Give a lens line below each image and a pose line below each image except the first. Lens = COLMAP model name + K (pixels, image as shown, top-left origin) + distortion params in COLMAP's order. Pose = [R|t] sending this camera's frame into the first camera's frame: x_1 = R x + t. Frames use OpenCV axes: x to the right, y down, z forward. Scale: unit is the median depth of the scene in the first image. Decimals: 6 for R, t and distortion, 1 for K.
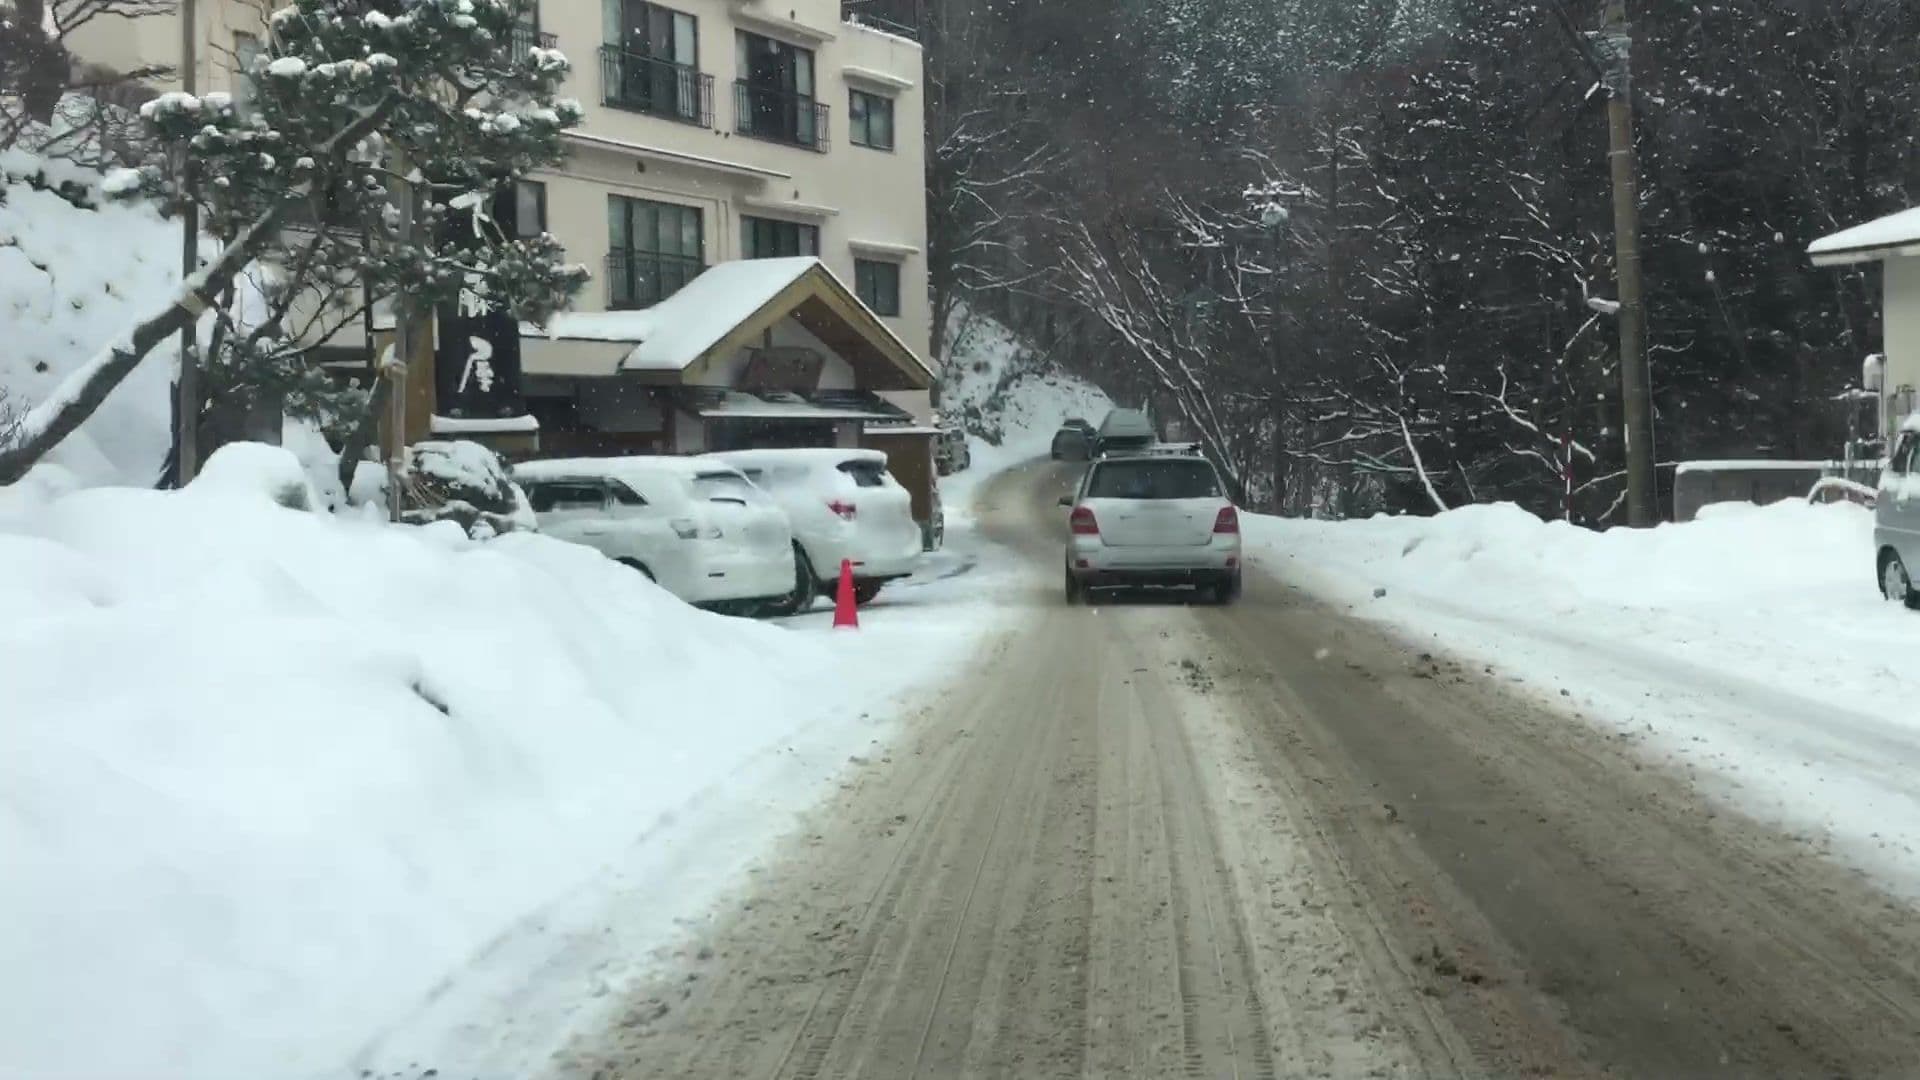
lens RADIAL K [[1498.8, 0, 960.0], [0, 1498.8, 540.0], [0, 0, 1]] dist [-0.002294, -0.001304]
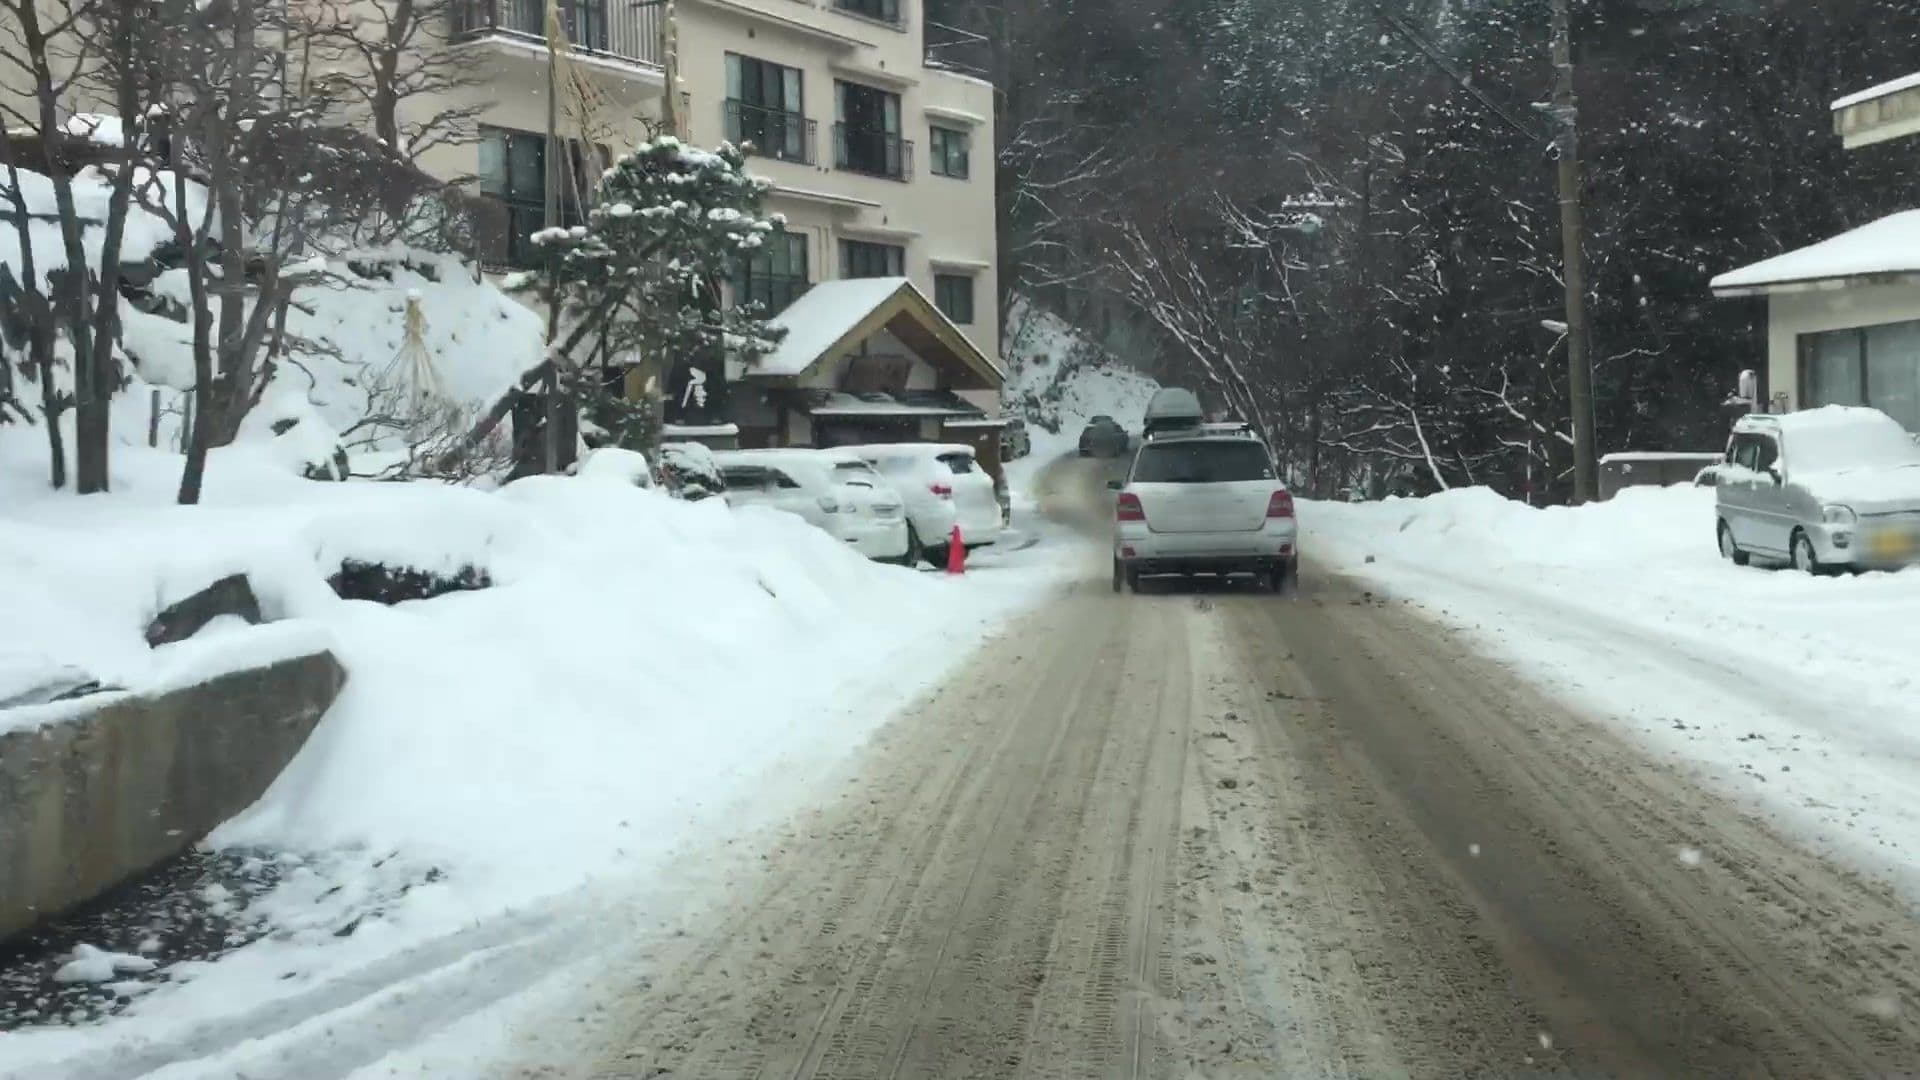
lens RADIAL K [[1523.5, 0, 997.0], [0, 1523.5, 543.4], [0, 0, 1]] dist [0.003047, 0.000230]
pose [[0.999933, 0.000638, -0.011570, -0.009242], [-0.000504, 0.999932, 0.011636, 0.005300], [0.011577, -0.011629, 0.999865, -0.178723]]
